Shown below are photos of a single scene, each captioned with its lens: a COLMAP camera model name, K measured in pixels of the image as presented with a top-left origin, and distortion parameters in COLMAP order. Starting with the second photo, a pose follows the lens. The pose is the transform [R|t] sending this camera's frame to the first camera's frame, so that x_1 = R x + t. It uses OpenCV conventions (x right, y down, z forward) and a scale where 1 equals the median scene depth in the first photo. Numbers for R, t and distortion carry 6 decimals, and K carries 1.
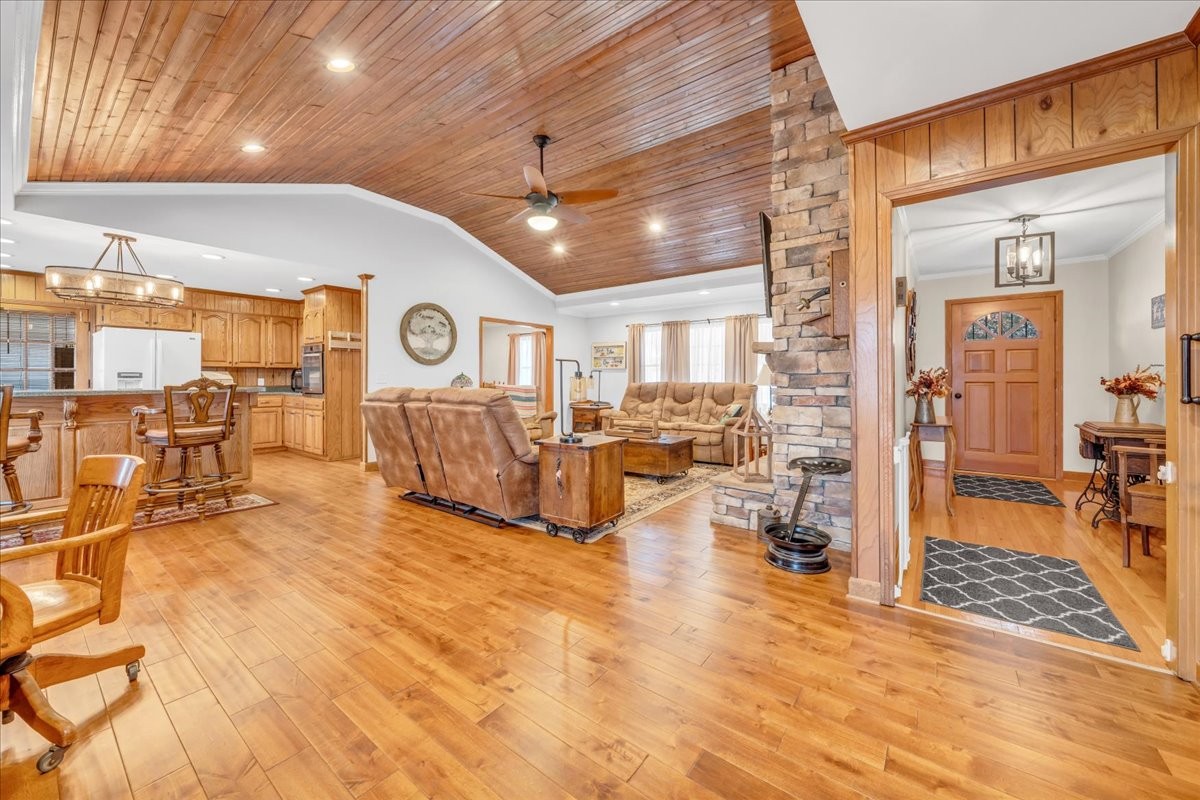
lens RADIAL K [[444.8, 0, 594.7], [0, 444.8, 377.6], [0, 0, 1]] dist [-0.007723, 0.000987]
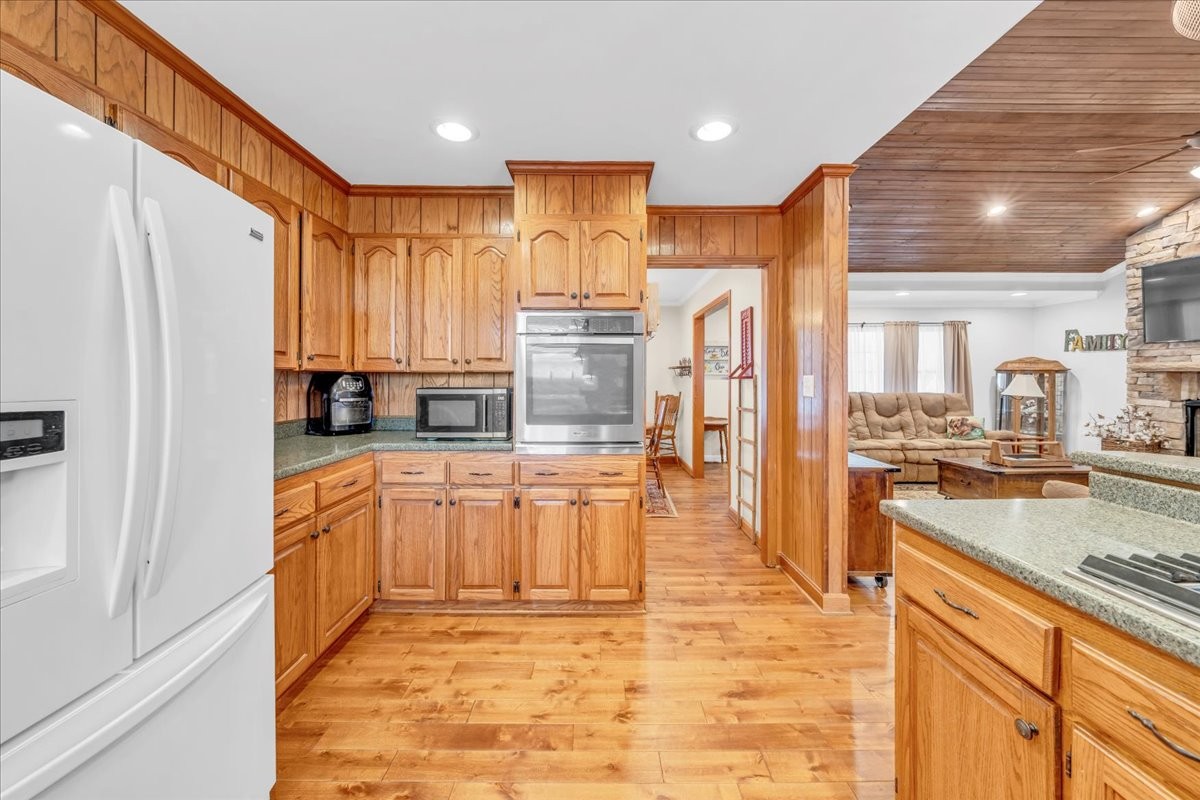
lens RADIAL K [[444.8, 0, 596.5], [0, 444.8, 381.0], [0, 0, 1]] dist [-0.007723, 0.000987]
pose [[0.801978, -0.002628, 0.597348, -0.853085], [-0.001614, 0.999977, 0.006566, -0.019184], [-0.597351, -0.006229, 0.801955, 0.691388]]
